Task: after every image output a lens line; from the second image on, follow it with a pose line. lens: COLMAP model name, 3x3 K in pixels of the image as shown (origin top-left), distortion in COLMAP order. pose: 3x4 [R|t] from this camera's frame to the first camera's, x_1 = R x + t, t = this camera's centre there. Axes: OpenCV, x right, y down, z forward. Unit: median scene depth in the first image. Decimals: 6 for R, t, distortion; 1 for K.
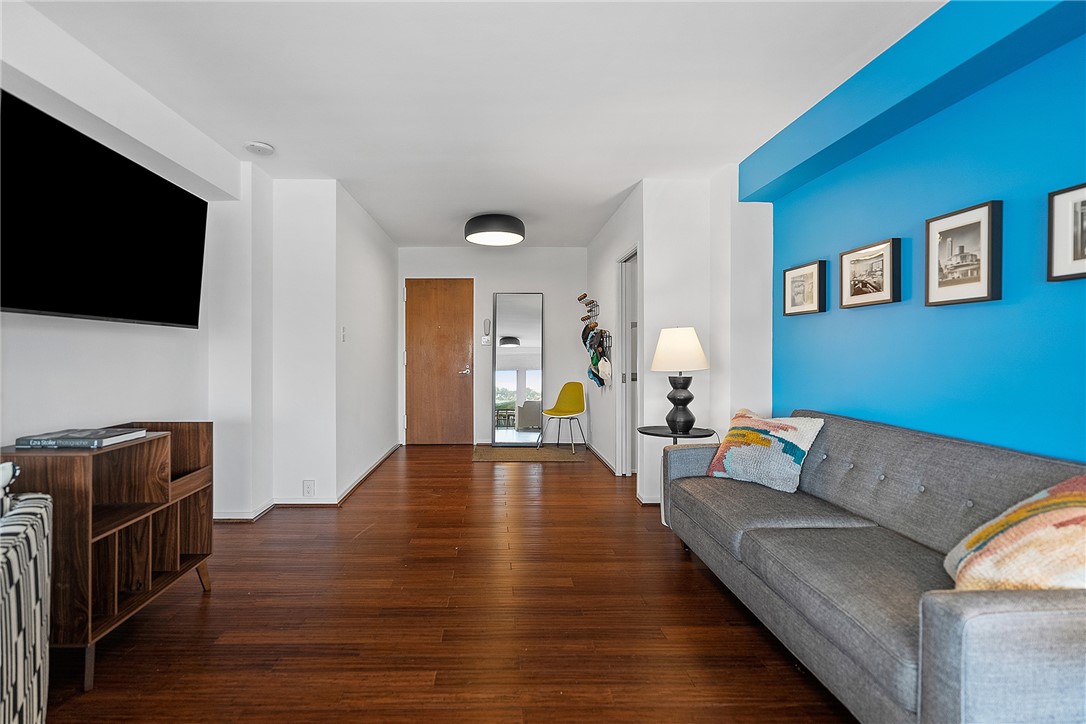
lens RADIAL K [[513.4, 0, 506.5], [0, 513.4, 350.5], [0, 0, 1]] dist [-0.008593, 0.001086]
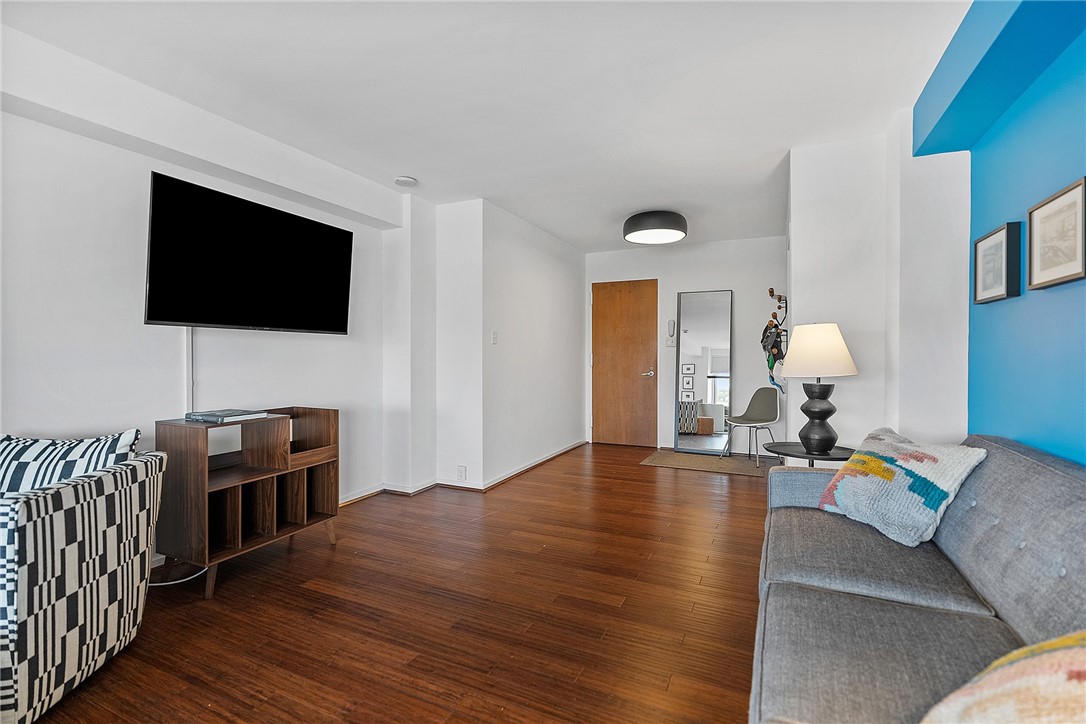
lens RADIAL K [[494.6, 0, 544.6], [0, 494.6, 354.4], [0, 0, 1]] dist [-0.011772, 0.004401]
pose [[0.899789, 0.002027, -0.436321, 0.340392], [-0.000372, 0.999992, 0.003879, 0.001022], [0.436326, -0.003328, 0.899783, 0.122288]]
